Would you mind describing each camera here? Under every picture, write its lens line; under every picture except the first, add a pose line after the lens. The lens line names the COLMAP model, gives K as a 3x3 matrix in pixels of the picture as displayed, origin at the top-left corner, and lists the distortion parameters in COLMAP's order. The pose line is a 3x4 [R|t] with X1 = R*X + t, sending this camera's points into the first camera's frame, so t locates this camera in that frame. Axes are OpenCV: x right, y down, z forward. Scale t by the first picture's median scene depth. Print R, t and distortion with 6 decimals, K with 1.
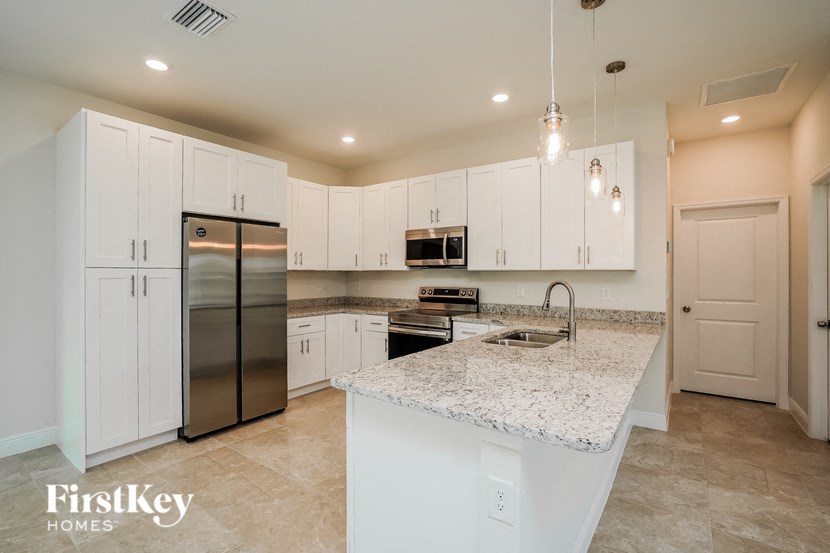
lens RADIAL K [[394.3, 0, 415.0], [0, 394.3, 276.5], [0, 0, 1]] dist [-0.001614, 0.000056]
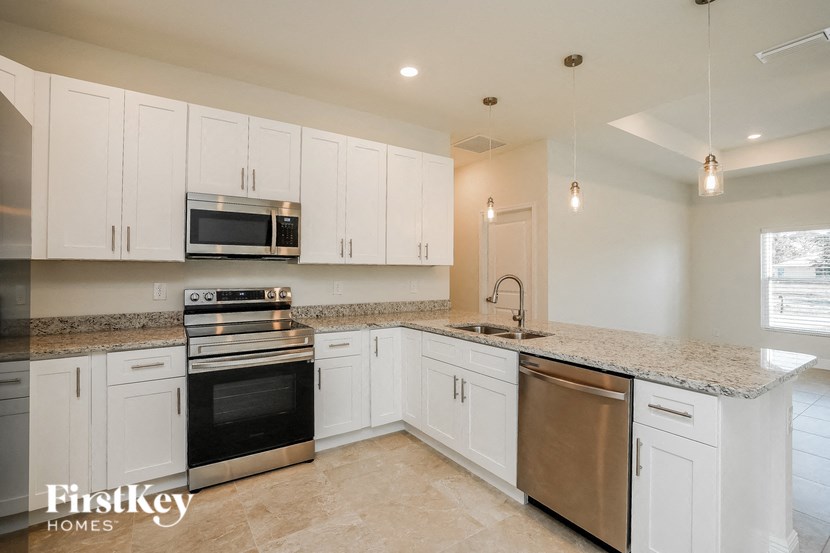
lens RADIAL K [[403.9, 0, 416.5], [0, 403.9, 261.9], [0, 0, 1]] dist [-0.003514, -0.000293]
pose [[0.350300, 0.014659, 0.936523, -0.490720], [-0.003567, 0.999891, -0.014317, -0.008531], [-0.936631, 0.001675, 0.350315, 0.522216]]
